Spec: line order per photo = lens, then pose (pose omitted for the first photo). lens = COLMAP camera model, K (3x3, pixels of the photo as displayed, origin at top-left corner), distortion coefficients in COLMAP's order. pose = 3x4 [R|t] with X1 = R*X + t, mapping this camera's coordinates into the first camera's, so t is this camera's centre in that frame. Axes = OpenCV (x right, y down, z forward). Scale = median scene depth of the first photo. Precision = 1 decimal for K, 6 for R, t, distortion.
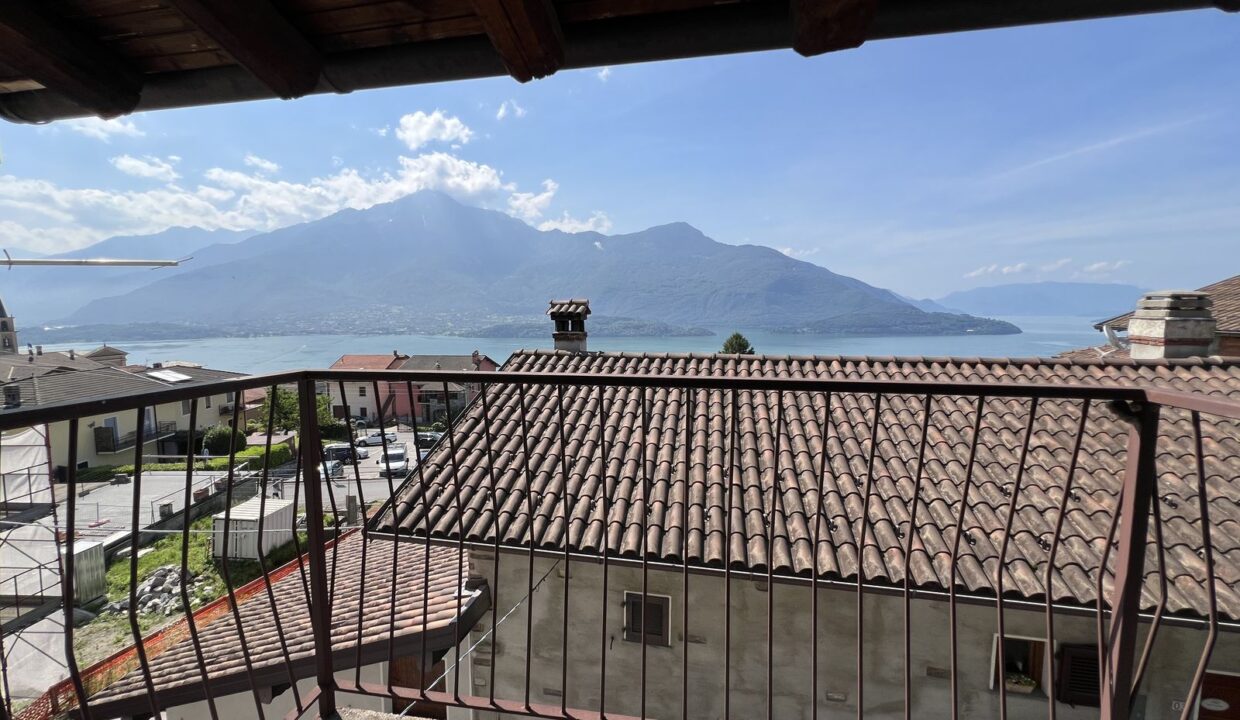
lens RADIAL K [[499.3, 0, 625.2], [0, 499.3, 362.8], [0, 0, 1]] dist [-0.002742, 0.000595]
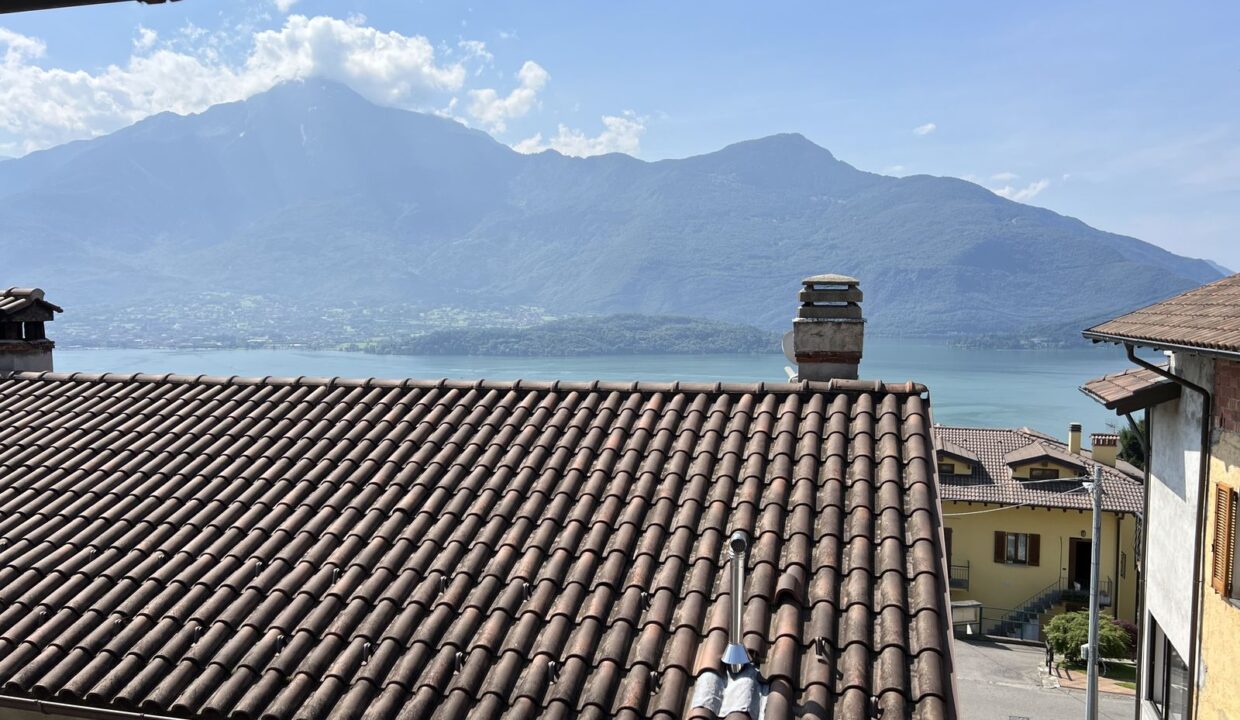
lens RADIAL K [[940.7, 0, 618.8], [0, 940.7, 382.2], [0, 0, 1]] dist [0.067064, -0.071328]
pose [[0.998787, 0.003438, -0.049119, 0.140488], [-0.004457, 0.999777, -0.020654, 0.002414], [0.049037, 0.020847, 0.998579, -0.031200]]
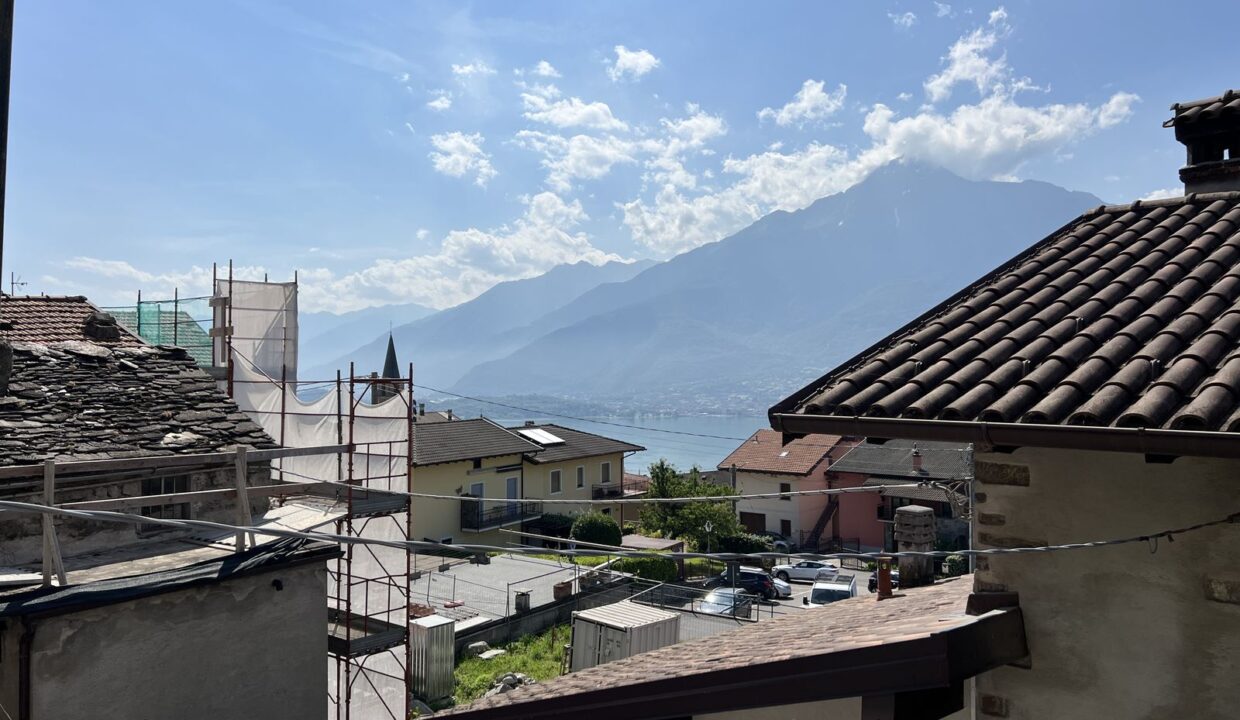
lens RADIAL K [[940.7, 0, 622.2], [0, 940.7, 365.2], [0, 0, 1]] dist [0.067064, -0.071328]
pose [[0.790093, -0.014872, -0.612807, -0.004242], [-0.054136, 0.994107, -0.093923, 0.043596], [0.610592, 0.107382, 0.784631, 0.012725]]
